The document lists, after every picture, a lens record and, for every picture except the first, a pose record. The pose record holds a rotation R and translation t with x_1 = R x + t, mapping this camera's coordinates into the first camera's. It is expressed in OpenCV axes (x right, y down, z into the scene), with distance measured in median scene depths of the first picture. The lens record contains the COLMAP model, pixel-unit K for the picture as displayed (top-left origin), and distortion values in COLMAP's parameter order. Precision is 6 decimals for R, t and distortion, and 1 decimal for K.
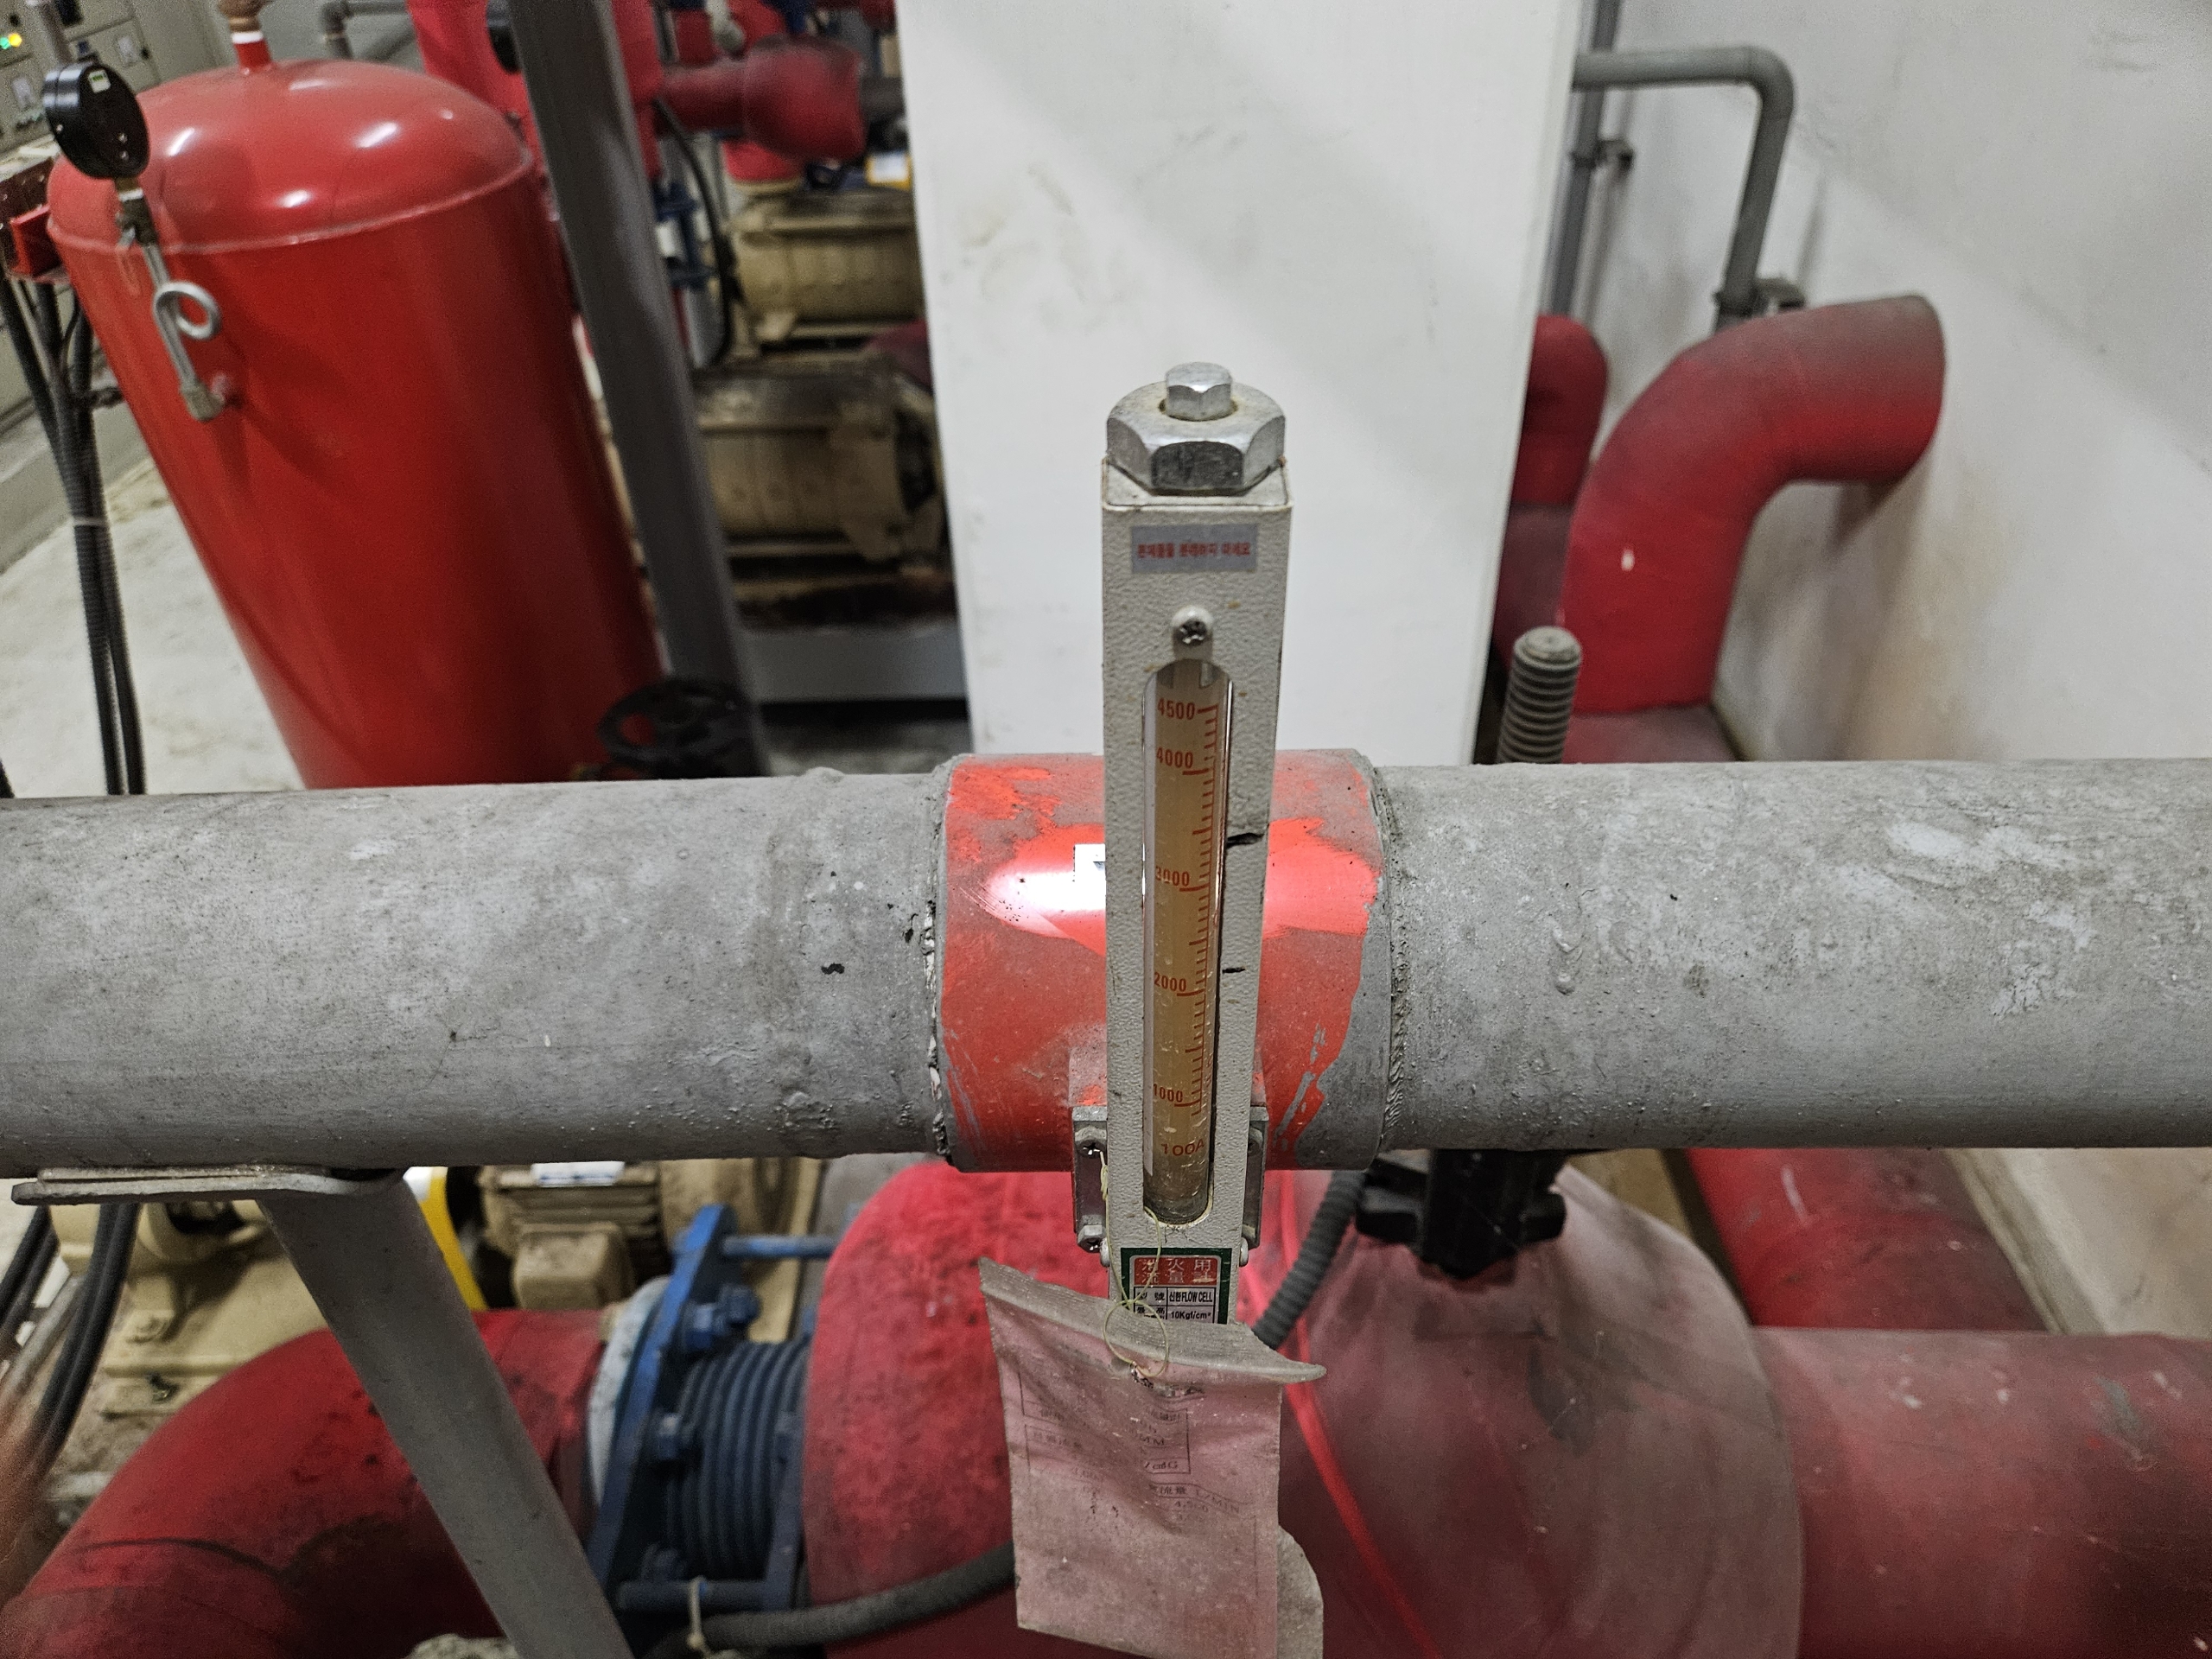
lens RADIAL K [[1662.9, 0, 1106.0], [0, 1662.9, 829.5], [0, 0, 1]] dist [0.084674, -0.103984]
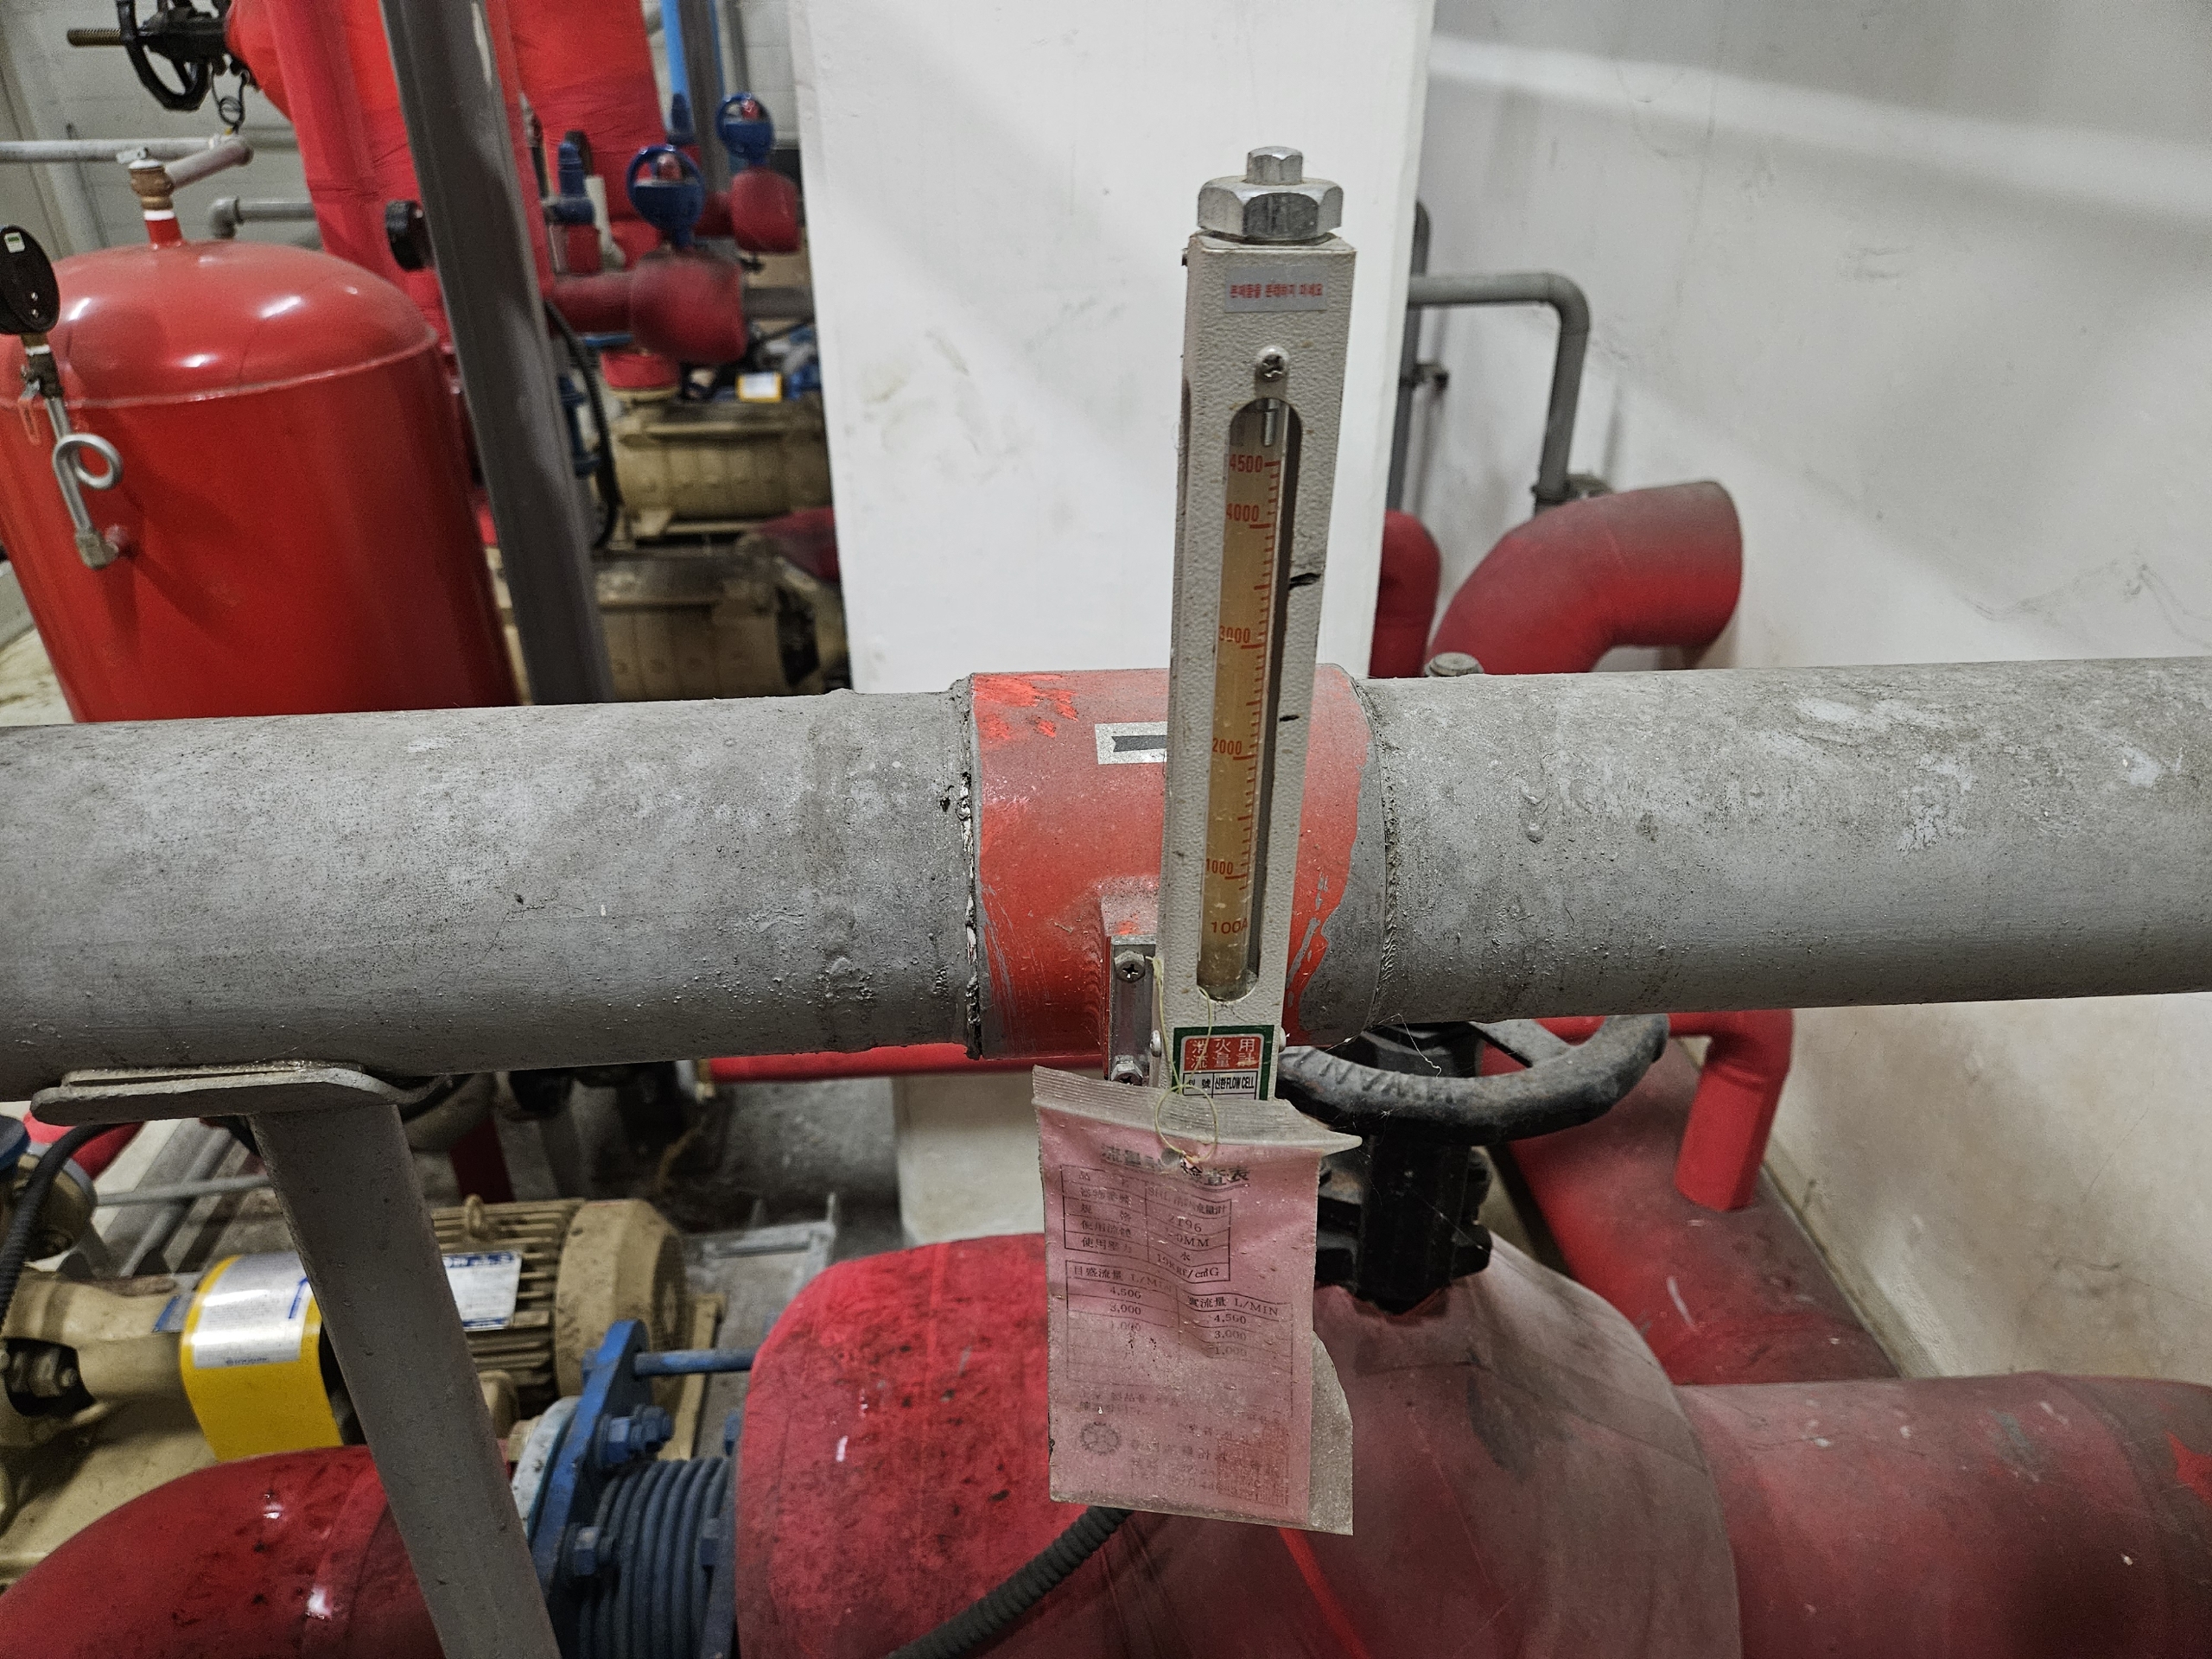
lens RADIAL K [[1670.5, 0, 1106.0], [0, 1670.5, 829.5], [0, 0, 1]] dist [0.098877, -0.117992]
pose [[0.994675, -0.017779, 0.101512, -0.122775], [0.033306, 0.987604, -0.153390, 0.244899], [-0.097527, 0.155954, 0.982938, -0.079742]]
